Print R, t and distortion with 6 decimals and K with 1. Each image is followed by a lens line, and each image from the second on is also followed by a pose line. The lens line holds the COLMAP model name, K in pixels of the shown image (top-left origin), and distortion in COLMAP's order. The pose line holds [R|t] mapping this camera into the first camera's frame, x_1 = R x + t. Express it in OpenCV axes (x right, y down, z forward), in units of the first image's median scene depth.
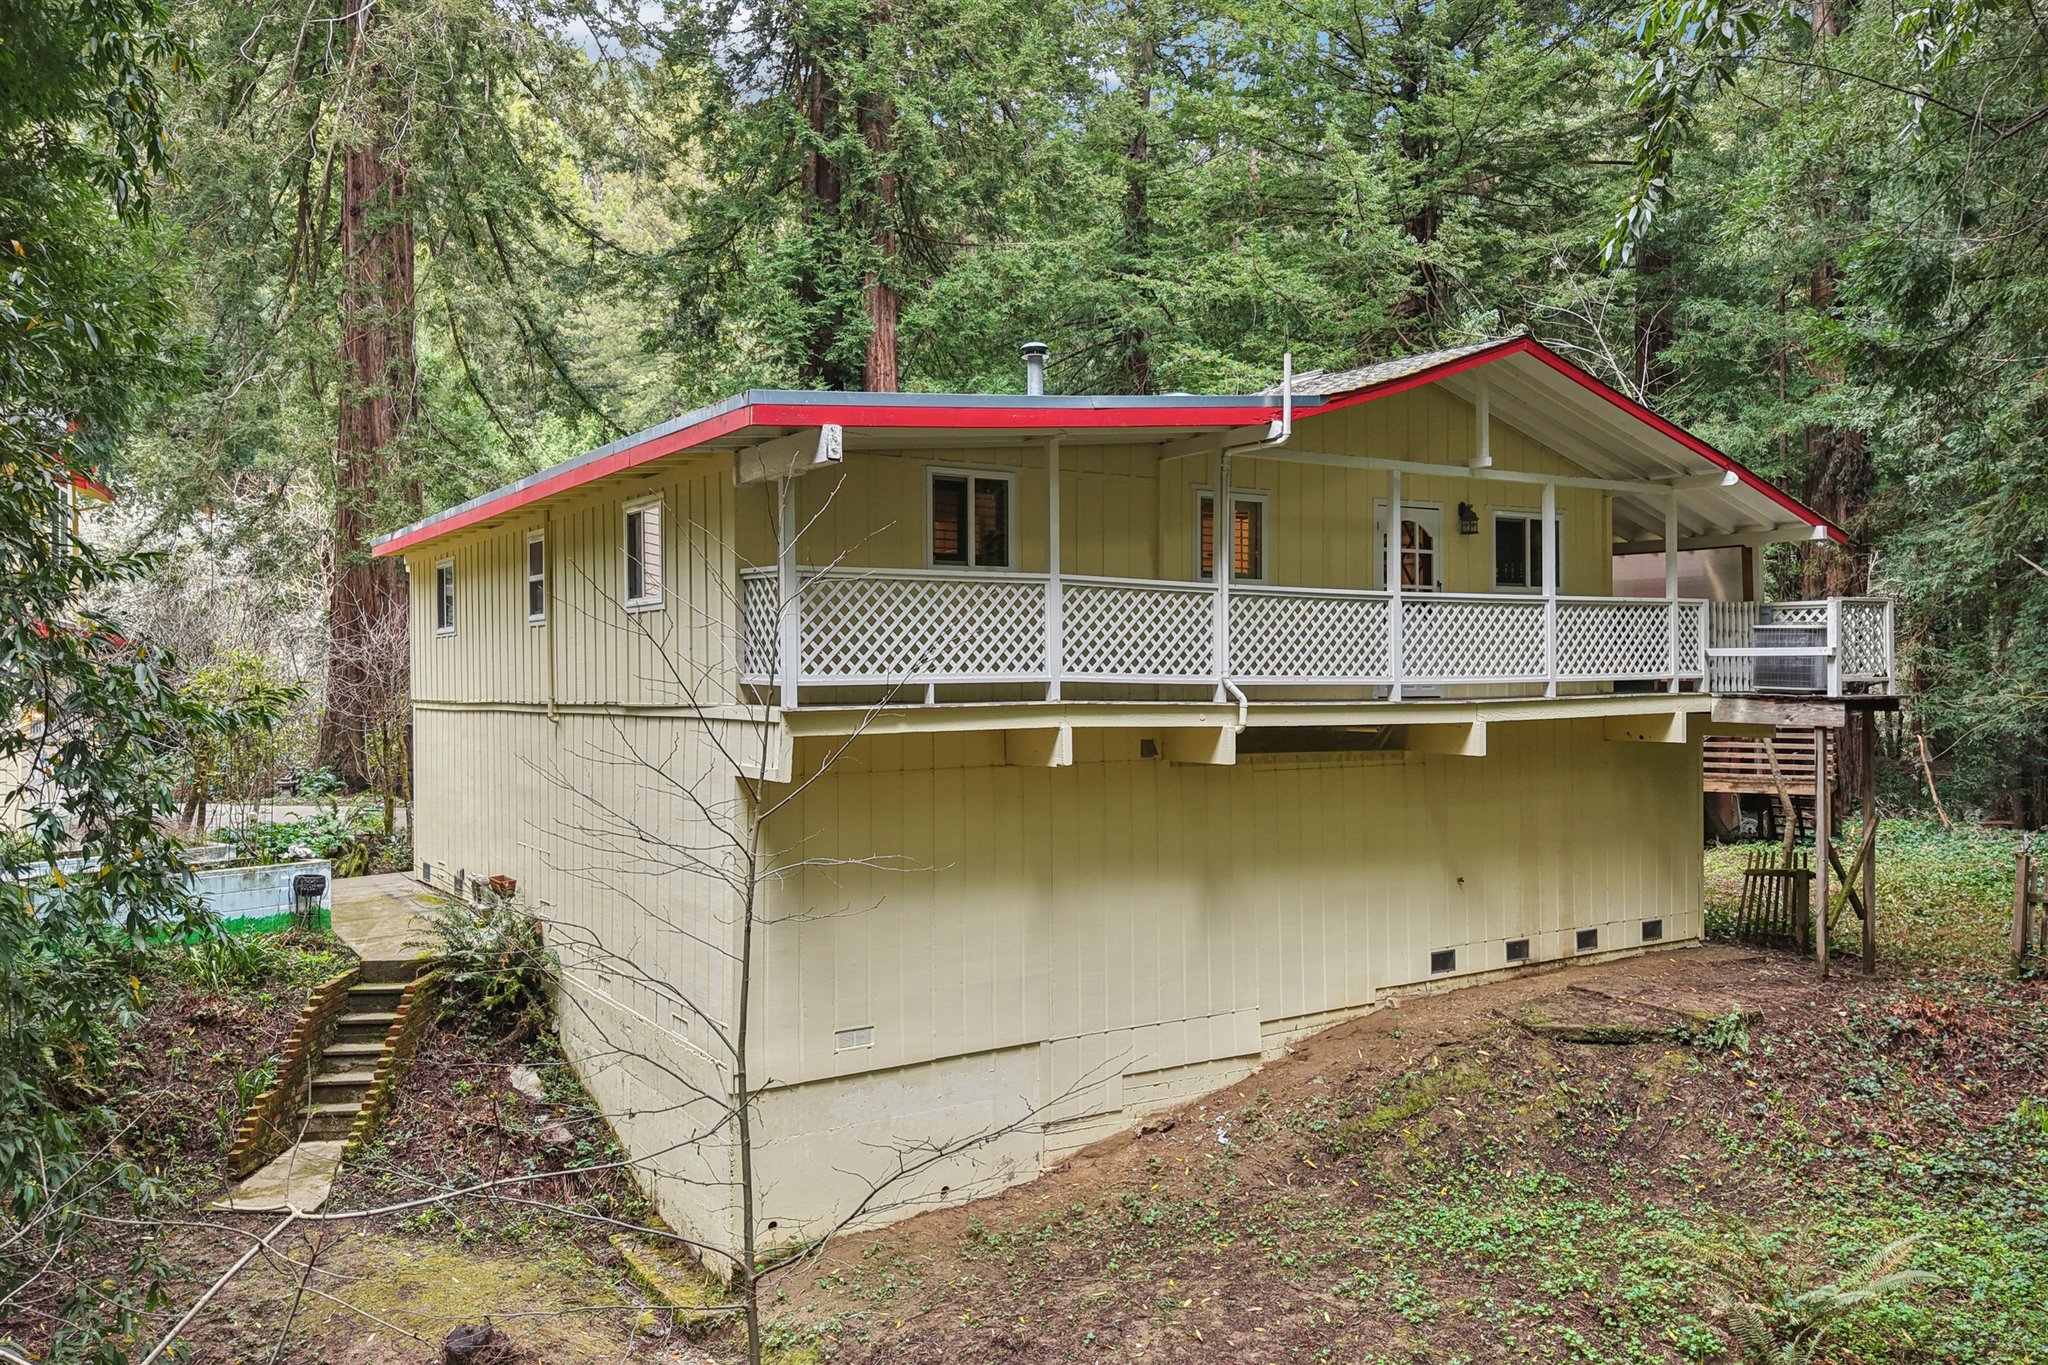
lens RADIAL K [[1386.9, 0, 913.7], [0, 1386.9, 681.8], [0, 0, 1]] dist [0.003533, -0.002007]
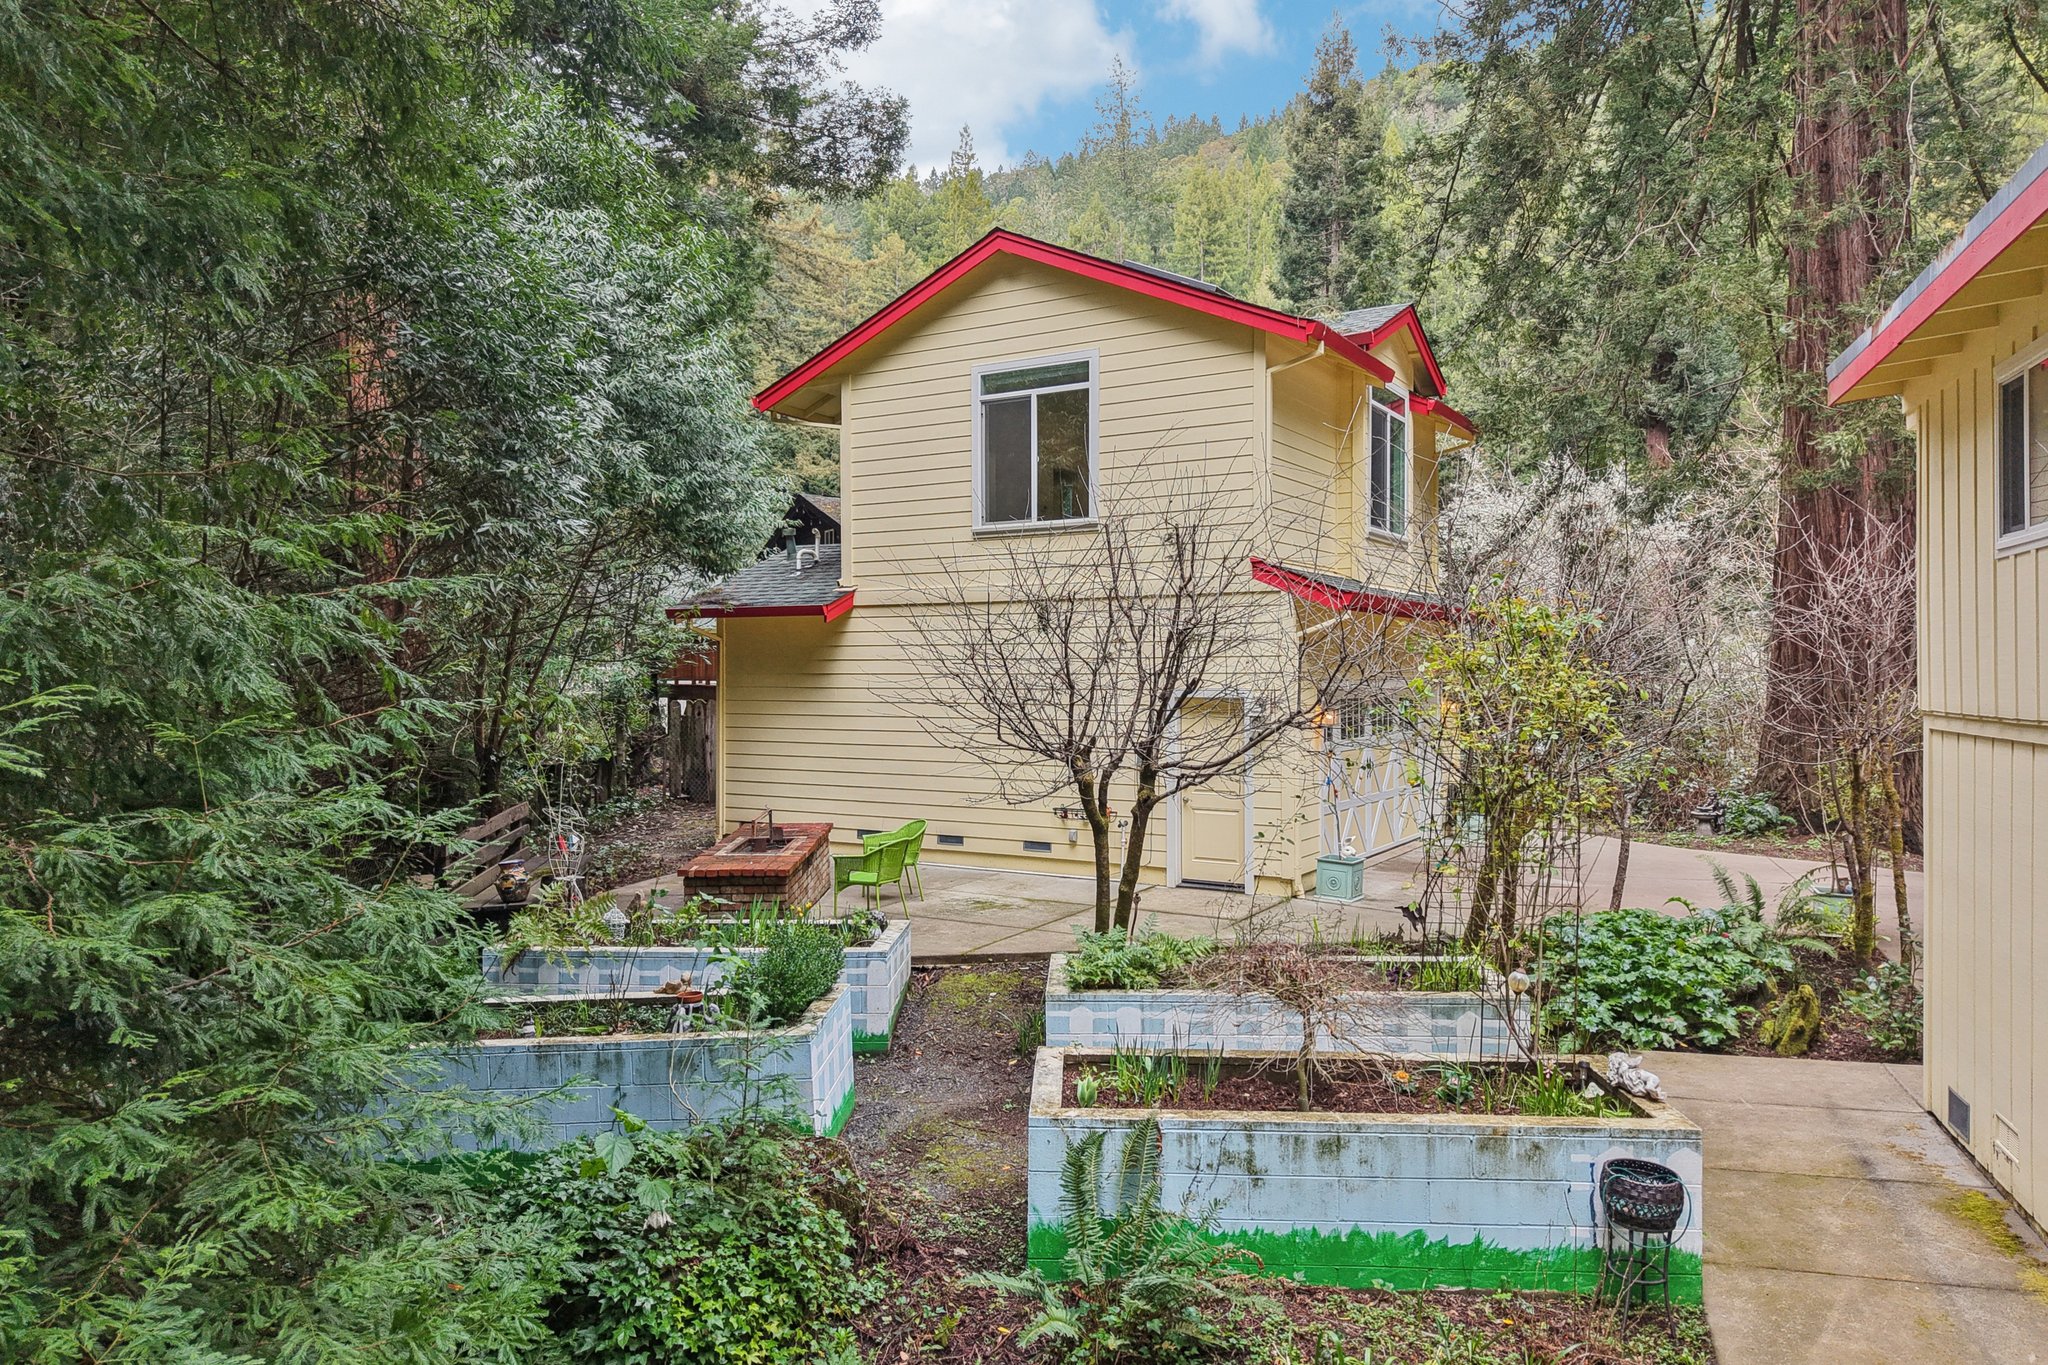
lens RADIAL K [[1371.9, 0, 1027.5], [0, 1371.9, 688.6], [0, 0, 1]] dist [0.006923, -0.003227]
pose [[0.615581, 0.006528, -0.788046, -0.169588], [0.003469, 0.999934, 0.010994, -0.000179], [0.788066, -0.009502, 0.615518, 0.447108]]
